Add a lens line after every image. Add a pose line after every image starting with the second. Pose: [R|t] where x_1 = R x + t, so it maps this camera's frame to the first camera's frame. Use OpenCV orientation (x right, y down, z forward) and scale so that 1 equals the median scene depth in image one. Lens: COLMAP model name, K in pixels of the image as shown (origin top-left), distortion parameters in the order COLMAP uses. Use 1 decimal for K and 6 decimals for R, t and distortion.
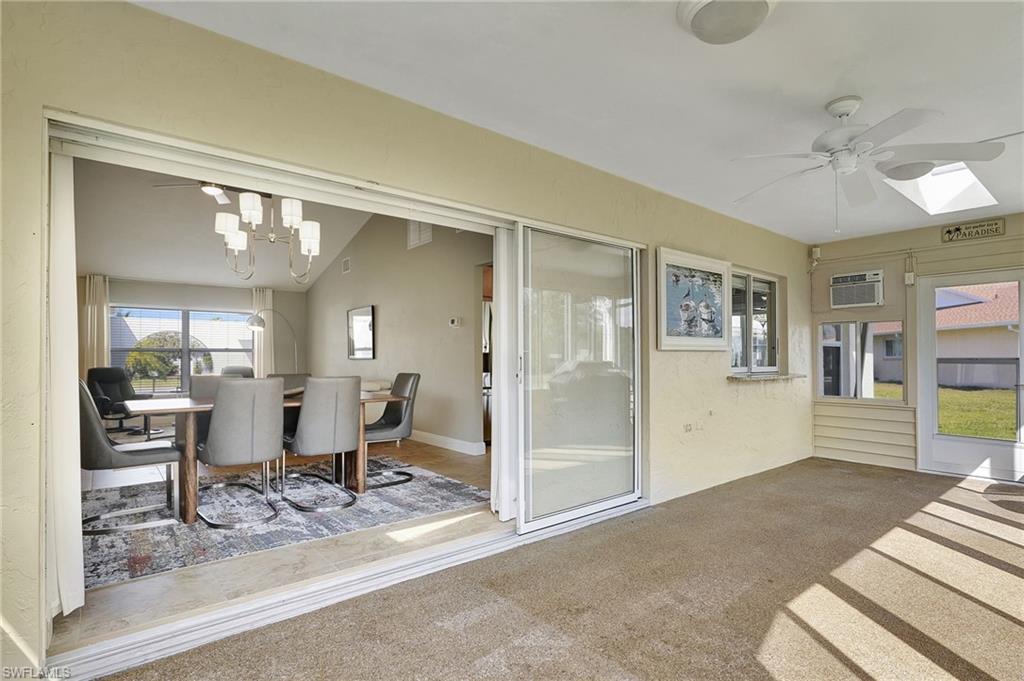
lens RADIAL K [[521.0, 0, 510.6], [0, 521.0, 356.6], [0, 0, 1]] dist [-0.012328, 0.000157]
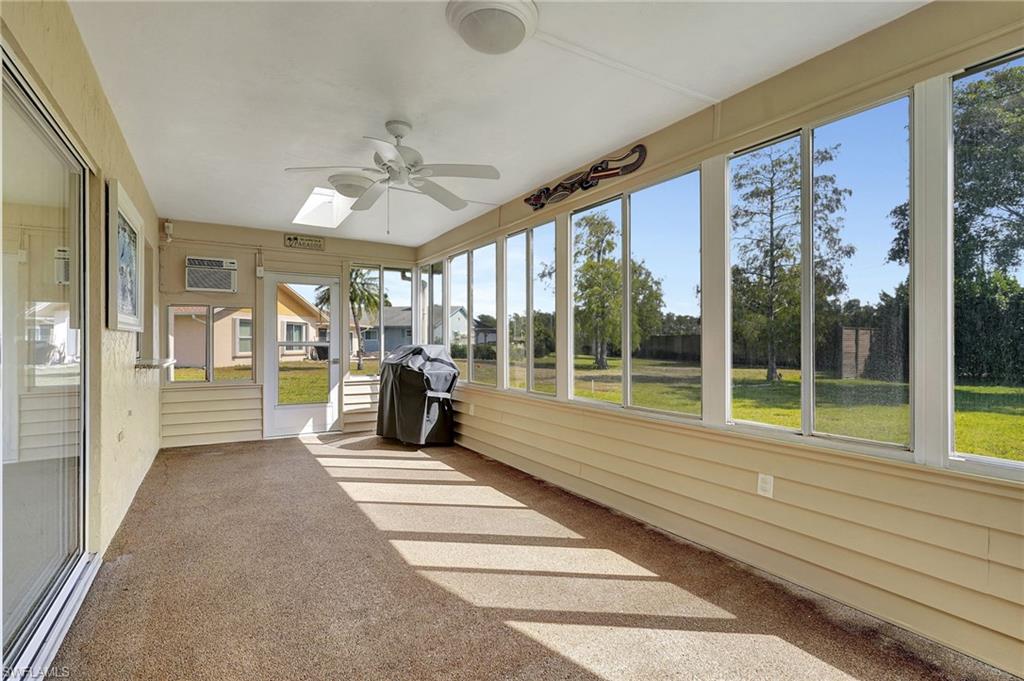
lens RADIAL K [[487.9, 0, 514.8], [0, 487.9, 343.3], [0, 0, 1]] dist [-0.000811, -0.000154]
pose [[0.120627, -0.000632, 0.992698, -0.266176], [-0.007358, 0.999972, 0.001530, 0.000696], [-0.992671, -0.007489, 0.120619, 0.363592]]
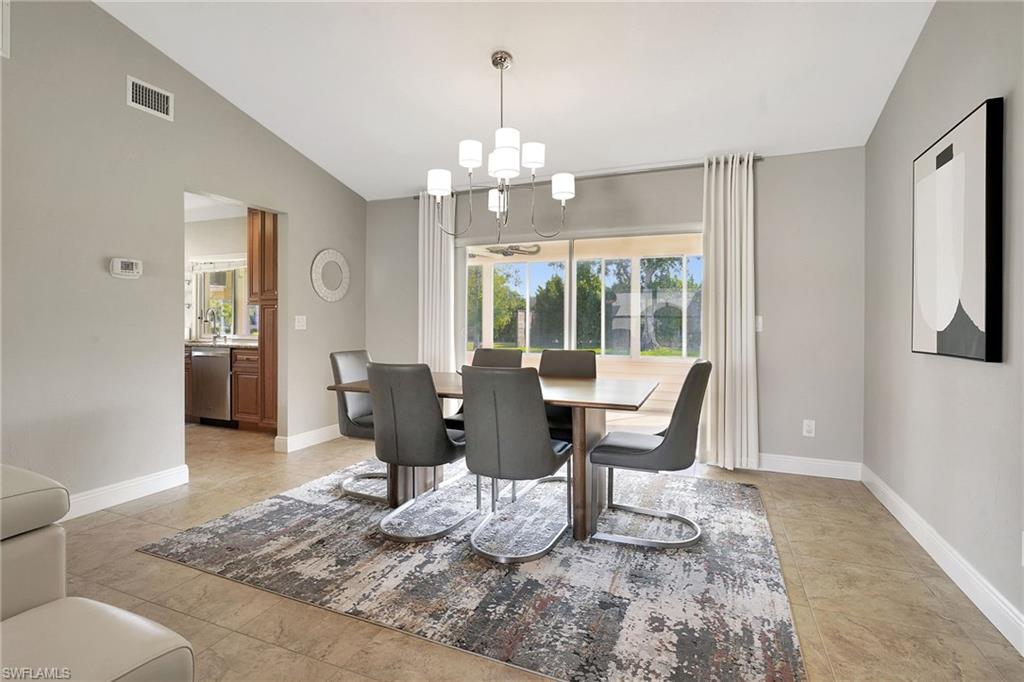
lens RADIAL K [[495.1, 0, 514.7], [0, 495.1, 326.7], [0, 0, 1]] dist [-0.005447, 0.001344]
pose [[-0.496143, -0.010857, 0.868173, -0.999631], [-0.005961, 0.999941, 0.009098, -0.014328], [-0.868221, -0.000662, -0.496178, 1.191793]]
